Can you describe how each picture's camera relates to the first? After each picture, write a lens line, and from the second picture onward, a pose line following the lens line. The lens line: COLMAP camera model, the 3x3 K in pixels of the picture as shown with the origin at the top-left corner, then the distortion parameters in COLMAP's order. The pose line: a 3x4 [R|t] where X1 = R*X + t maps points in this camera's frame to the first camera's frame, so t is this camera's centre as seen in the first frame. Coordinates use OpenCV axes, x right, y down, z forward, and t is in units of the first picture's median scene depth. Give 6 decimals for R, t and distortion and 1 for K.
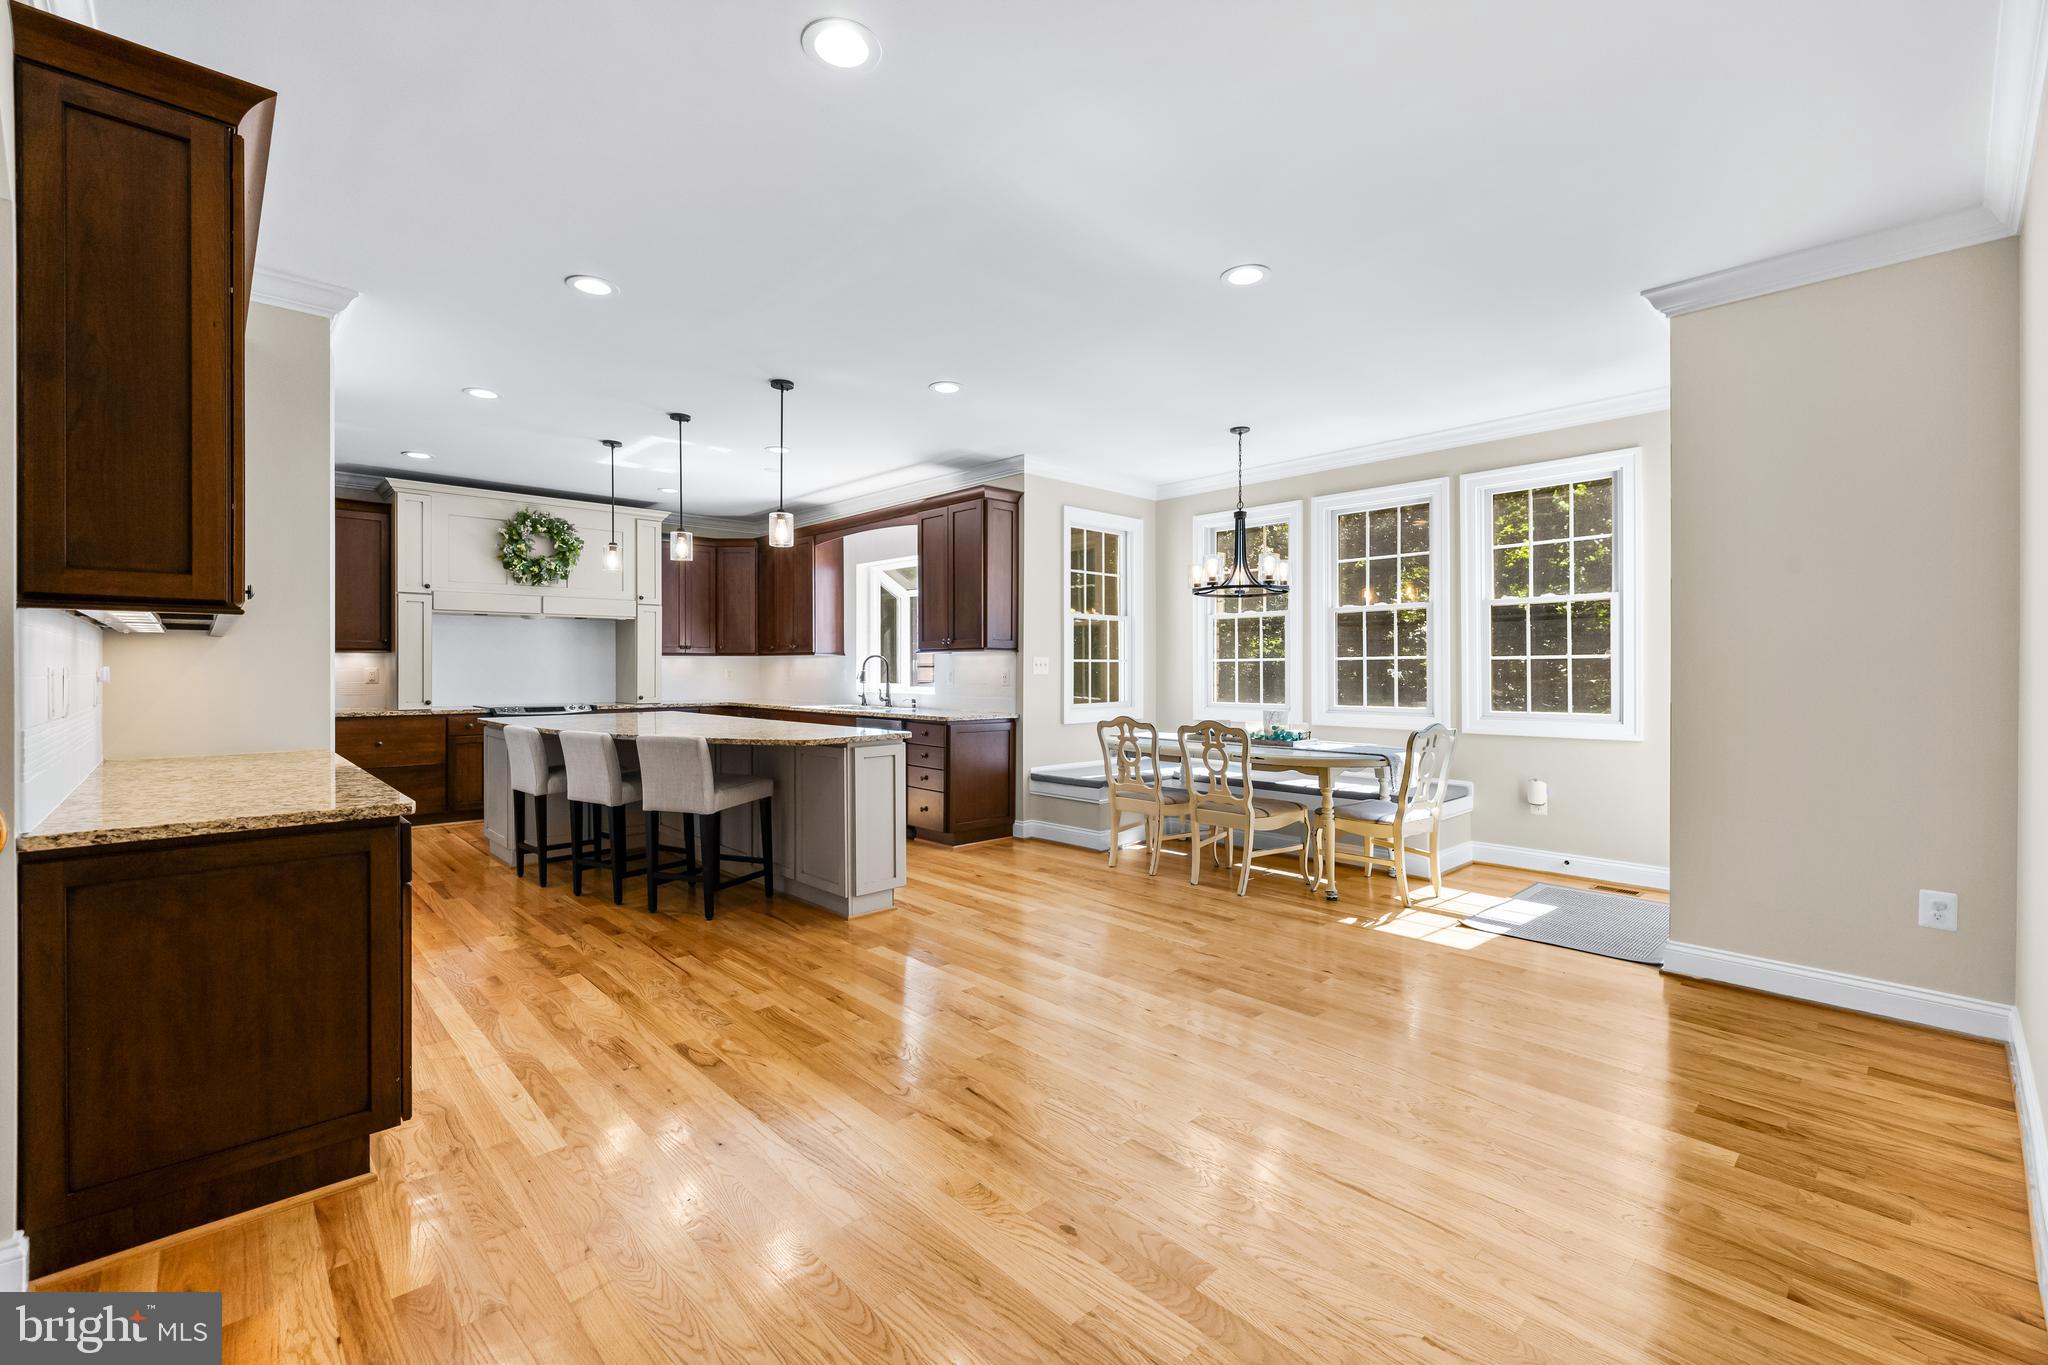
lens RADIAL K [[871.0, 0, 1026.5], [0, 871.0, 669.7], [0, 0, 1]] dist [0.000812, 0.000484]
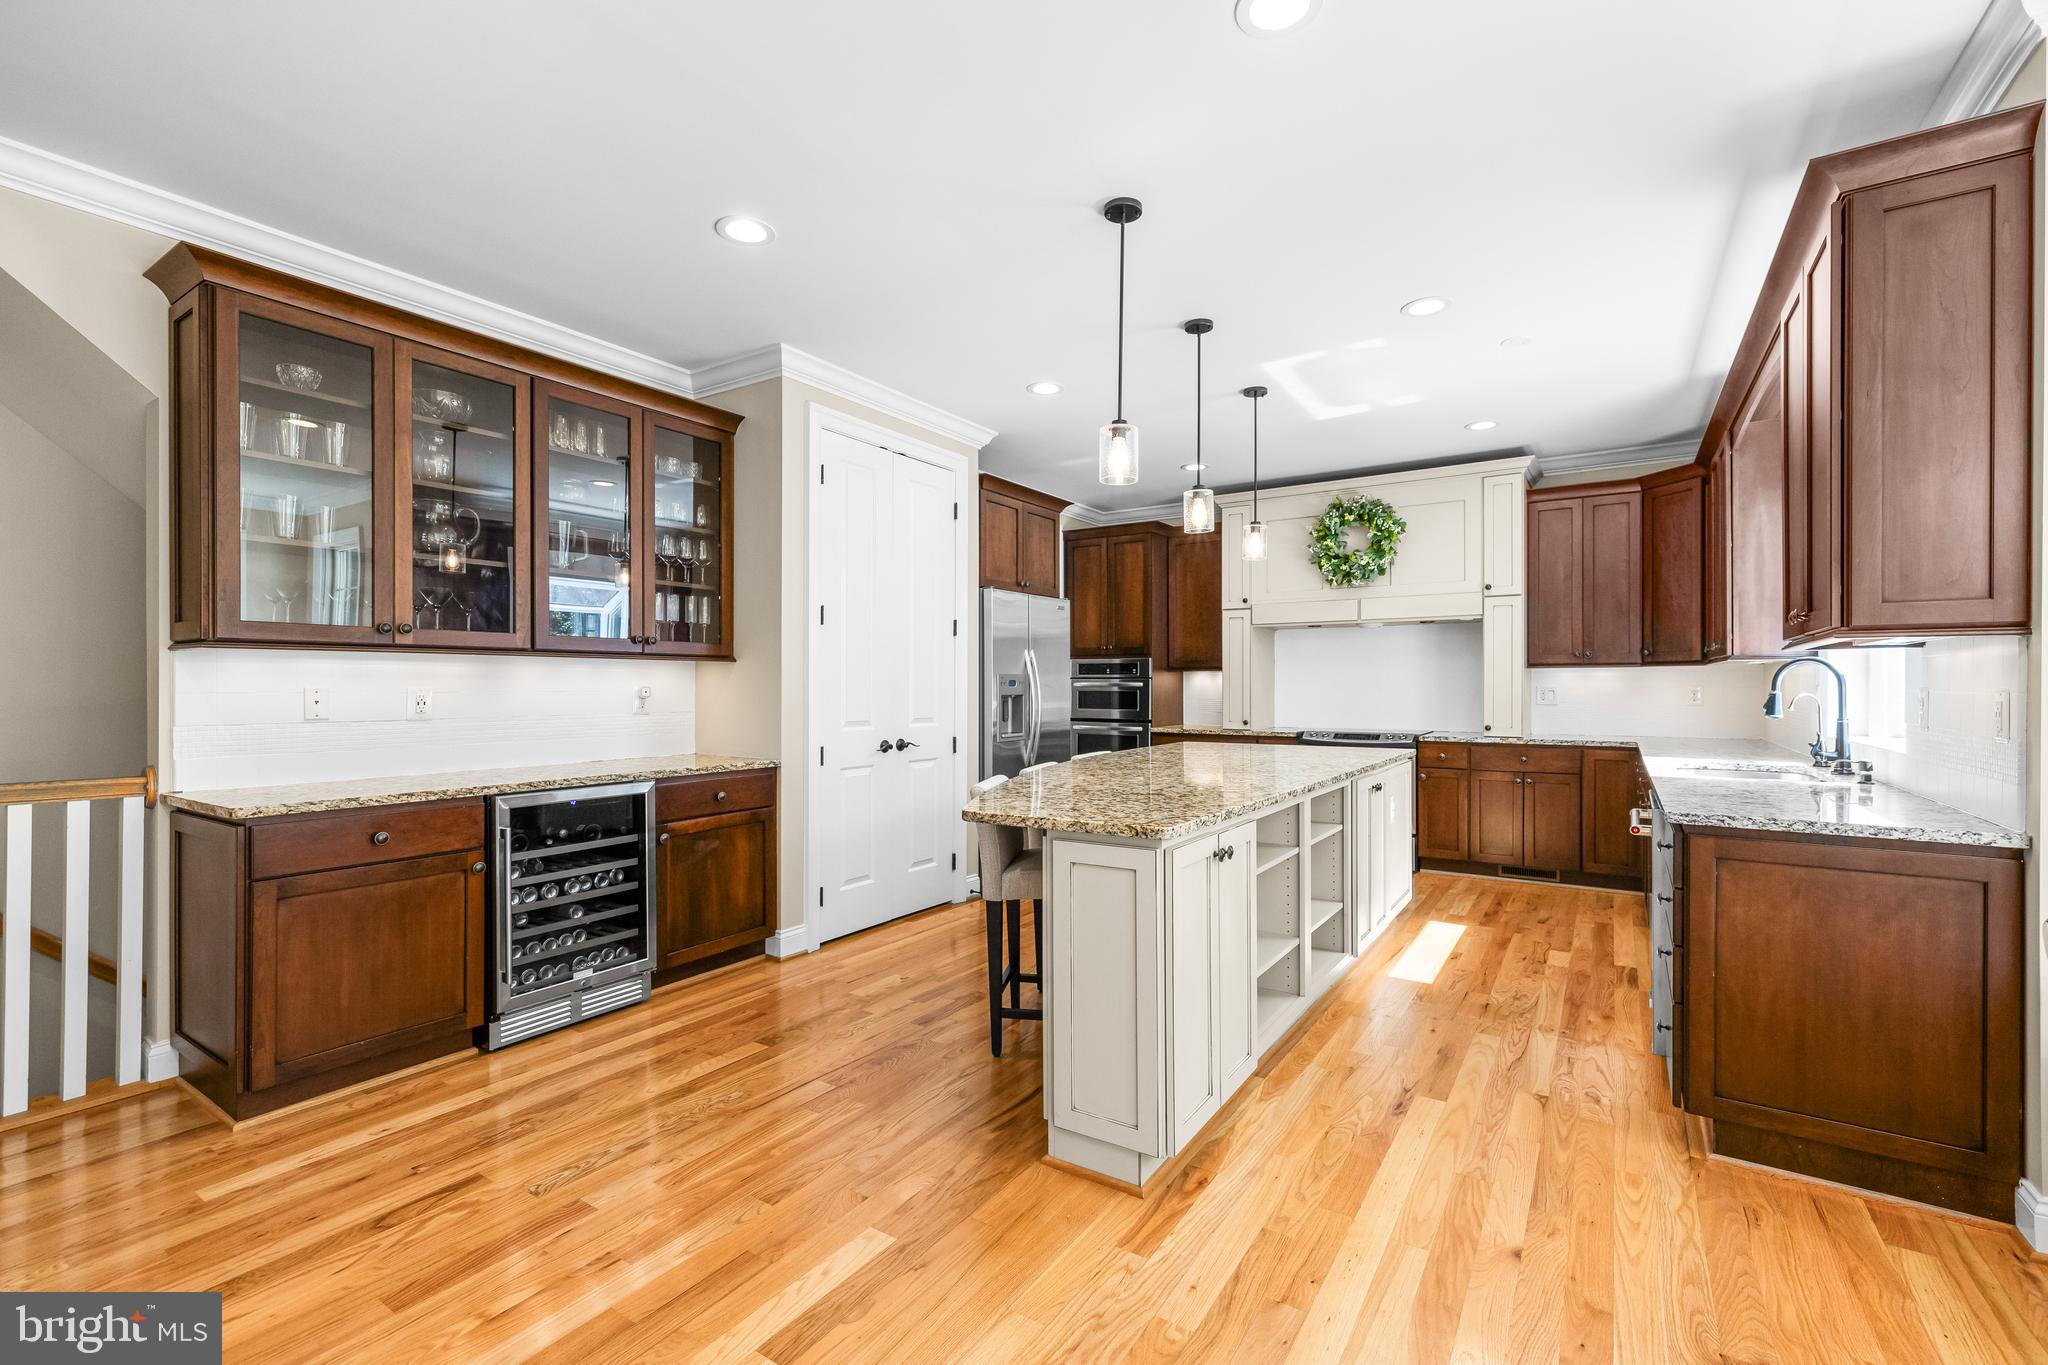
lens RADIAL K [[883.9, 0, 1031.8], [0, 883.9, 685.3], [0, 0, 1]] dist [0.002068, 0.000524]
pose [[0.230258, -0.001324, -0.973129, 0.217571], [-0.001556, 0.999997, -0.001728, -0.001103], [0.973128, 0.001913, 0.230256, 0.597781]]
